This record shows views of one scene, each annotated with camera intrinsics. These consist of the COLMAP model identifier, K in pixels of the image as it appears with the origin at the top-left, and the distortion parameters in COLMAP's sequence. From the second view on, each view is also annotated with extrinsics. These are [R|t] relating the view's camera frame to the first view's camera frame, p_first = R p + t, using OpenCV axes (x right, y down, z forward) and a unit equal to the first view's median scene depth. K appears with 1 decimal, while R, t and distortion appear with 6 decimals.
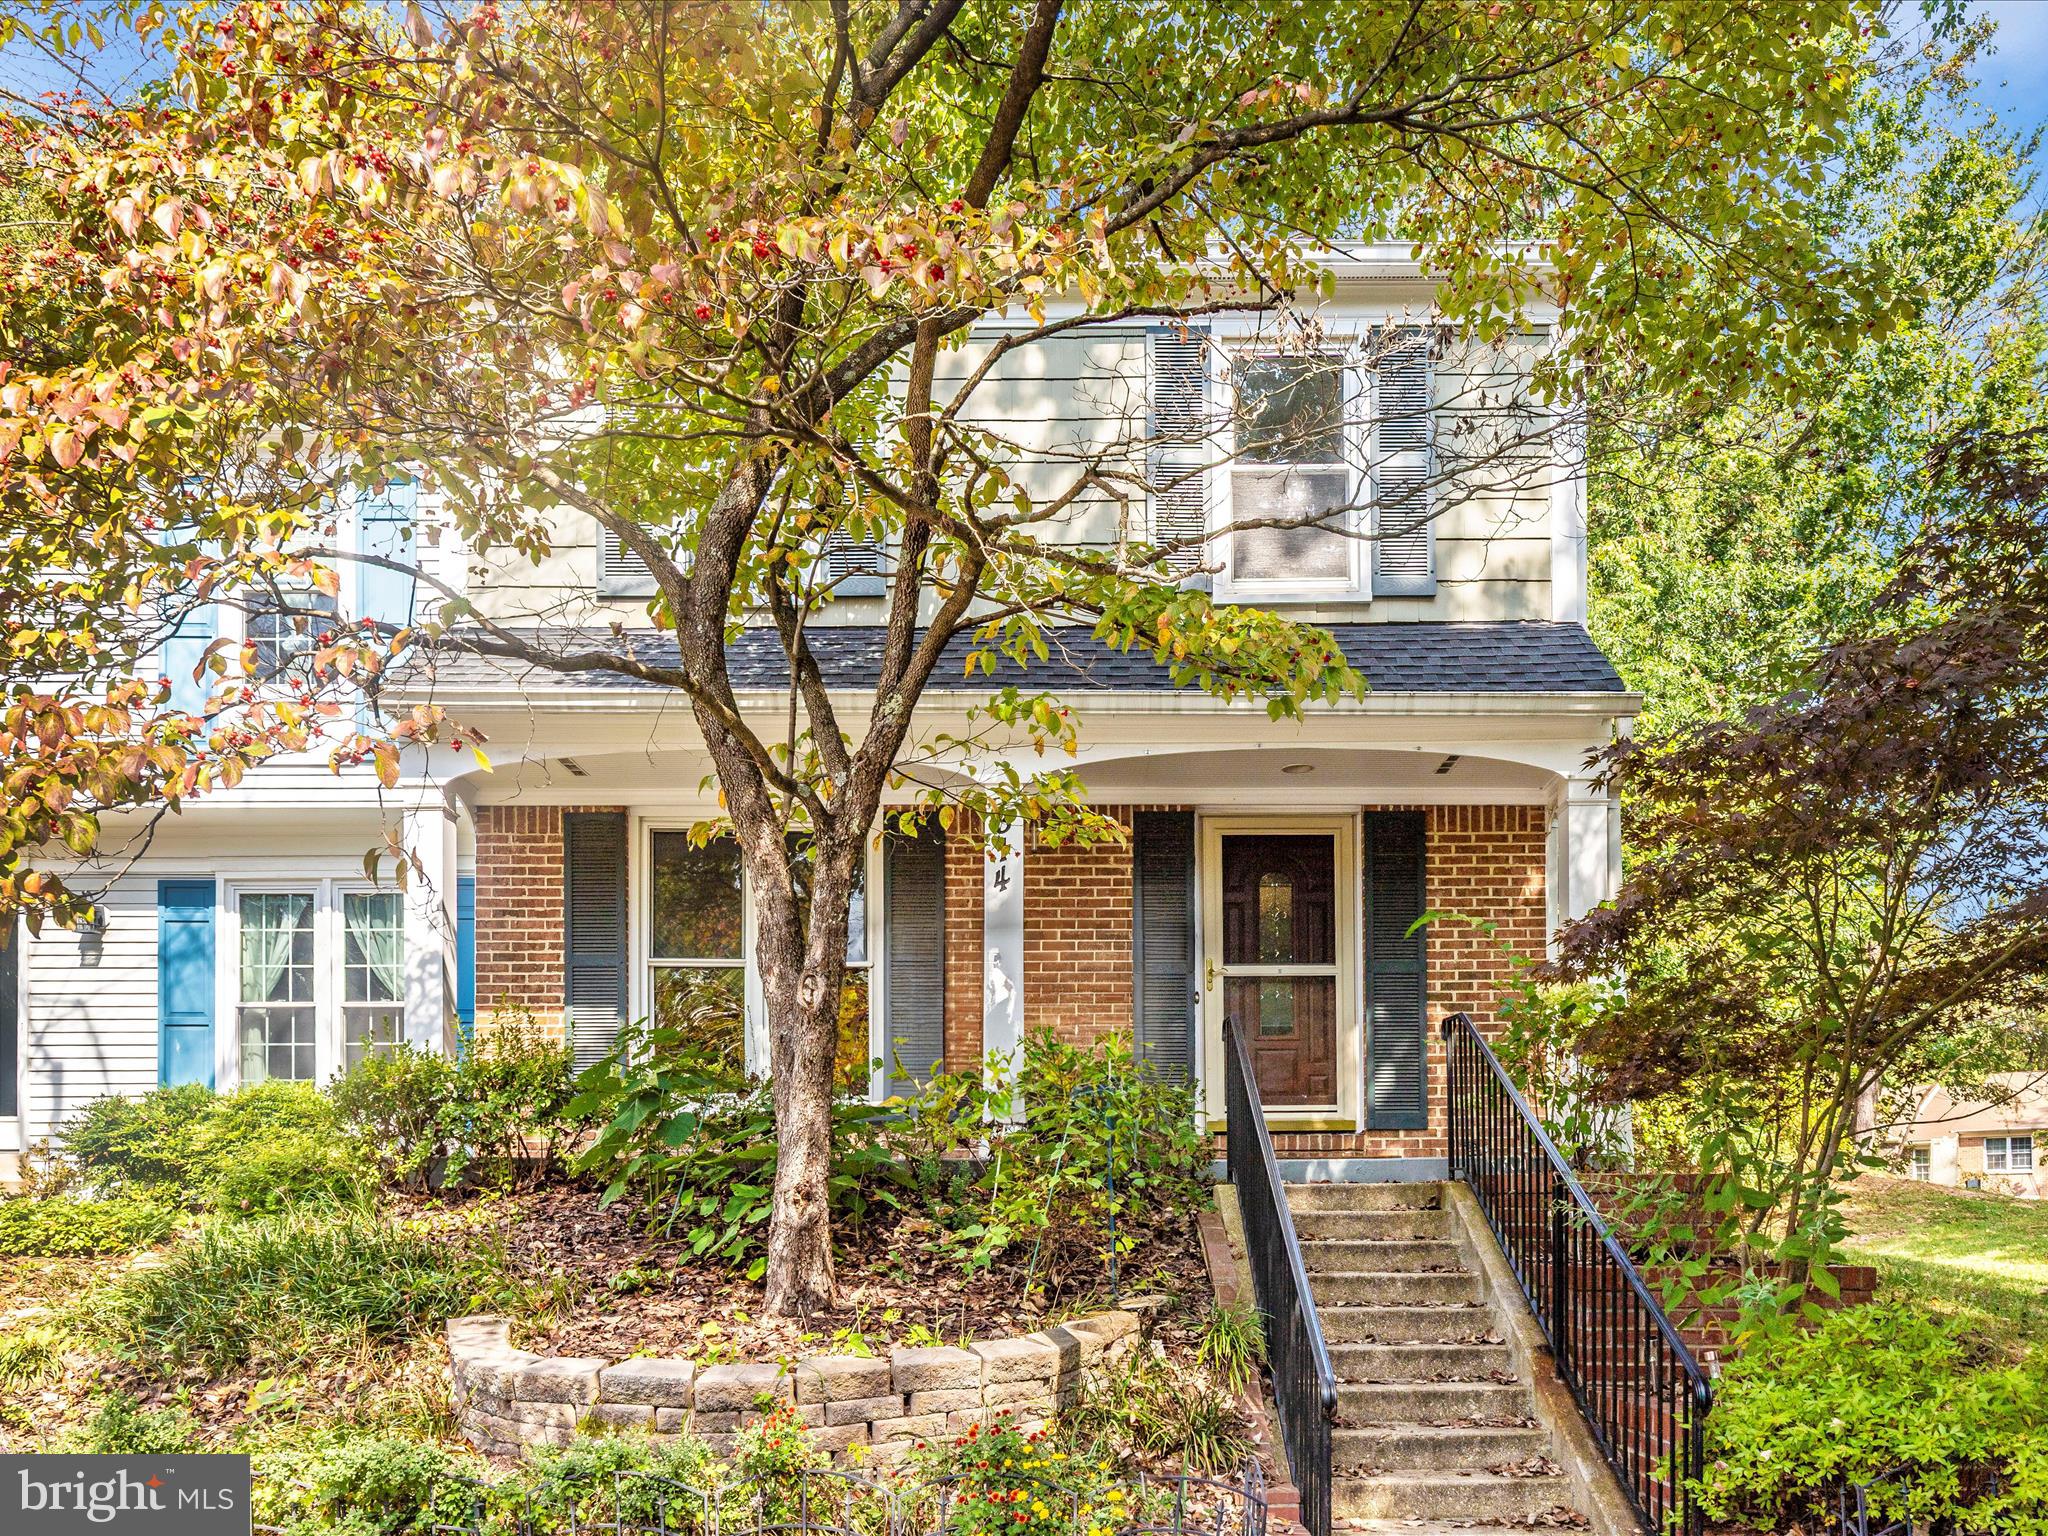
lens RADIAL K [[812.4, 0, 1024.0], [0, 812.4, 768.0], [0, 0, 1]] dist [0.007625, -0.000430]
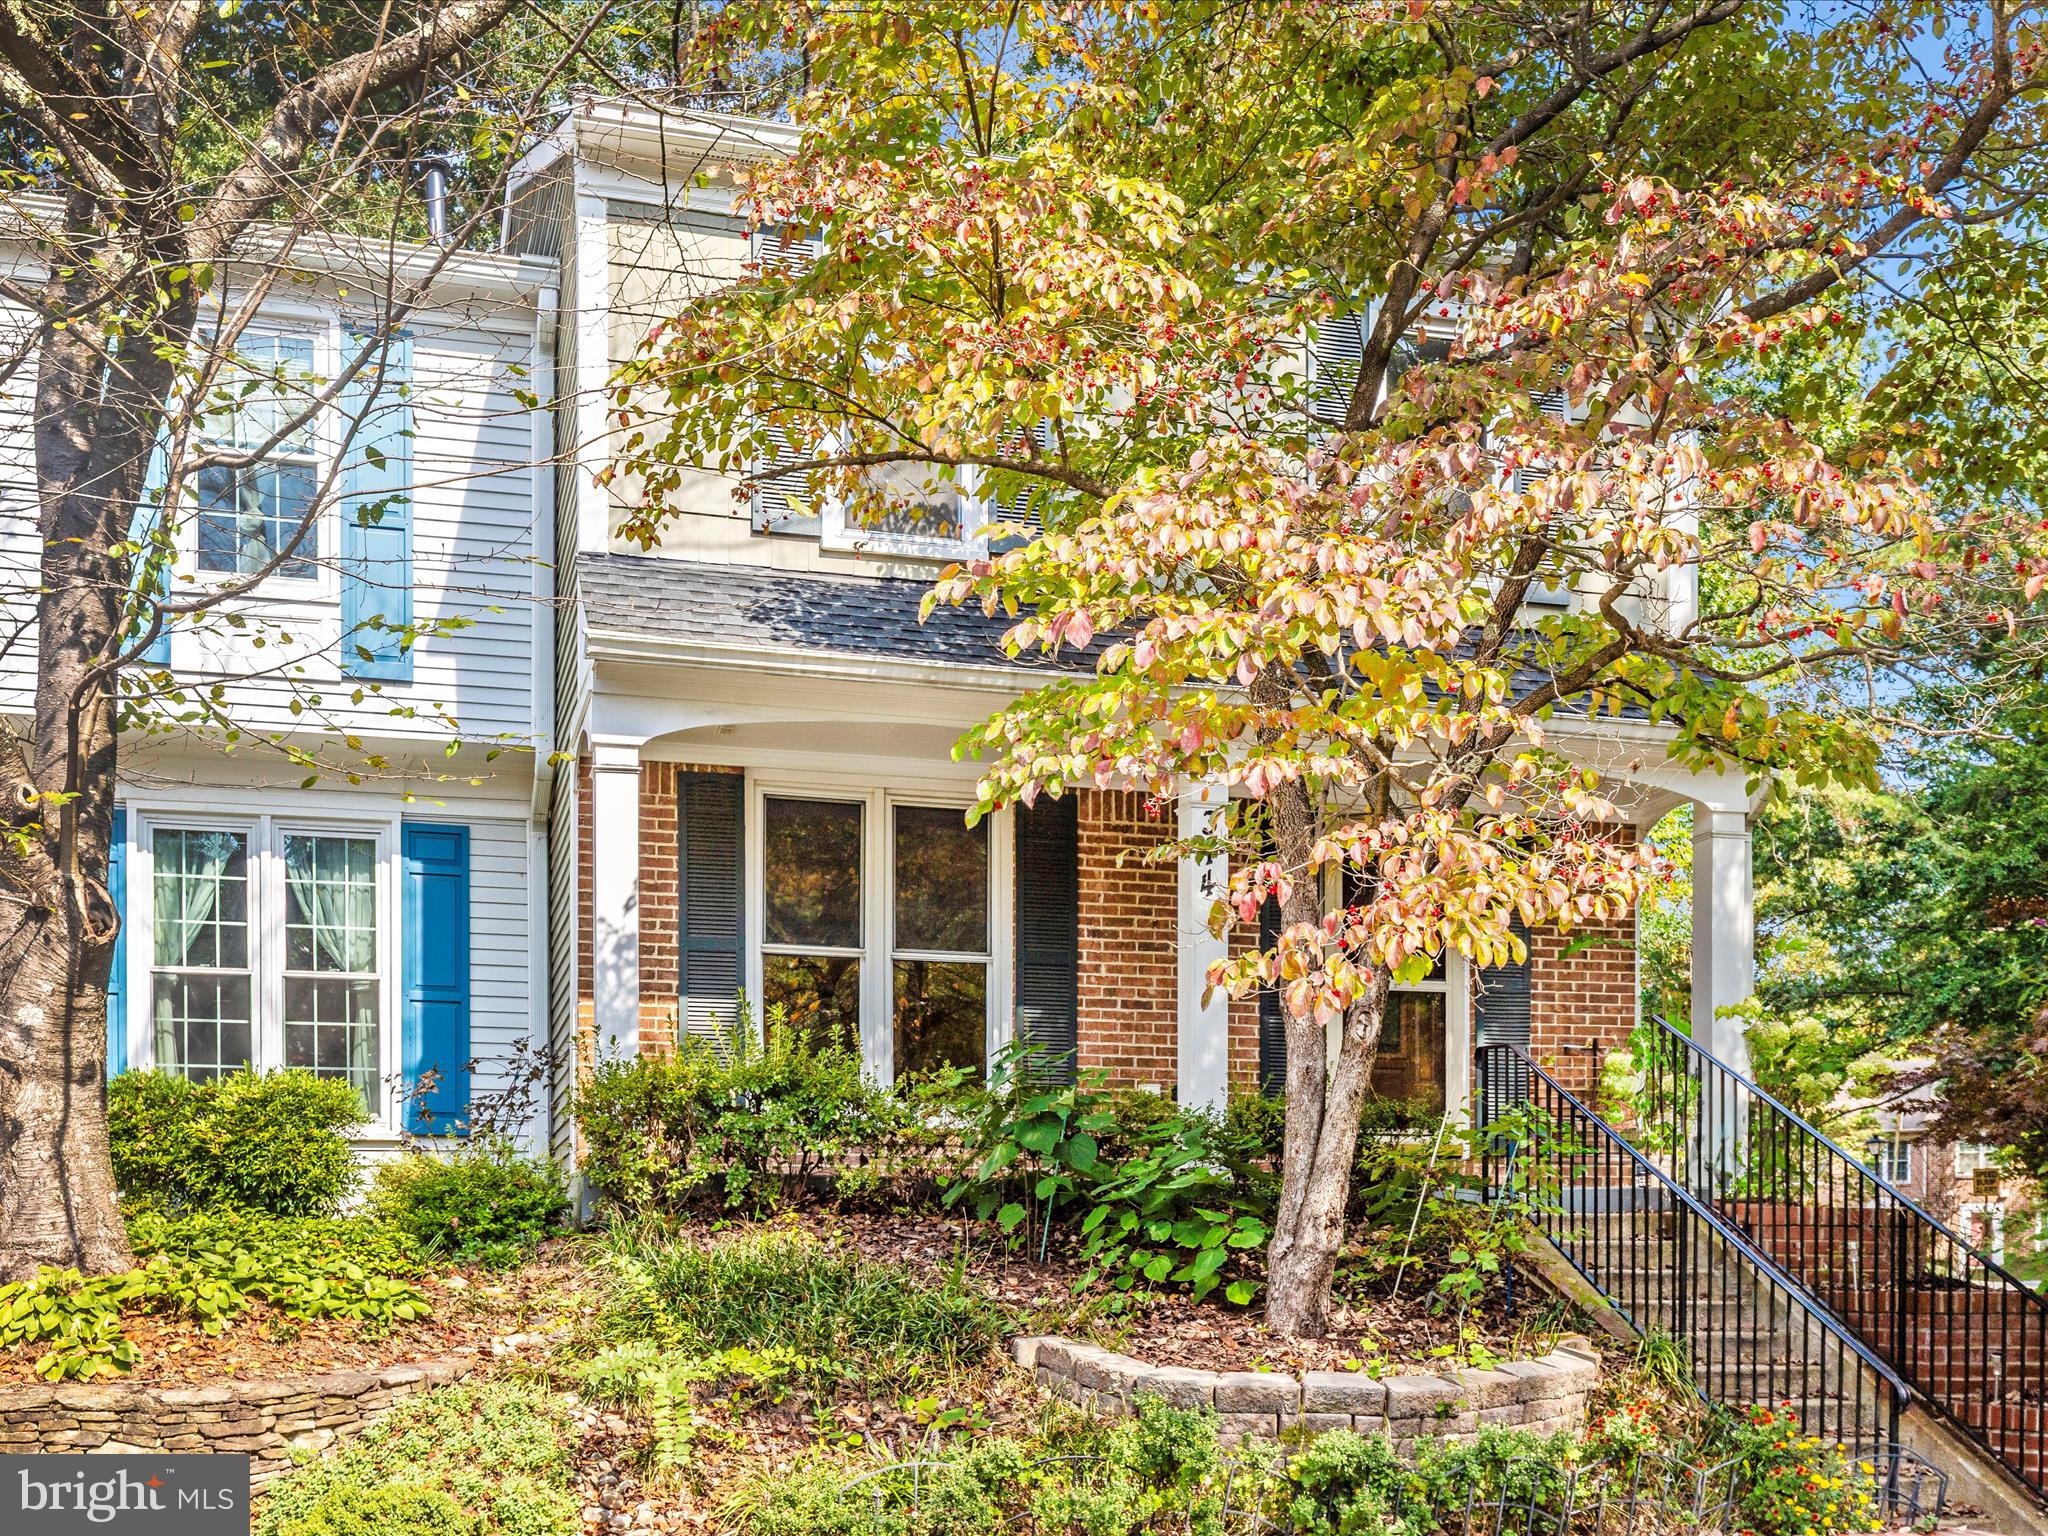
lens RADIAL K [[964.5, 0, 1023.9], [0, 964.5, 693.6], [0, 0, 1]] dist [0.007563, -0.000482]
pose [[0.986689, 0.084690, 0.138825, -0.286418], [-0.082674, 0.996371, -0.020235, -0.029988], [-0.140035, 0.008488, 0.990110, -0.058334]]
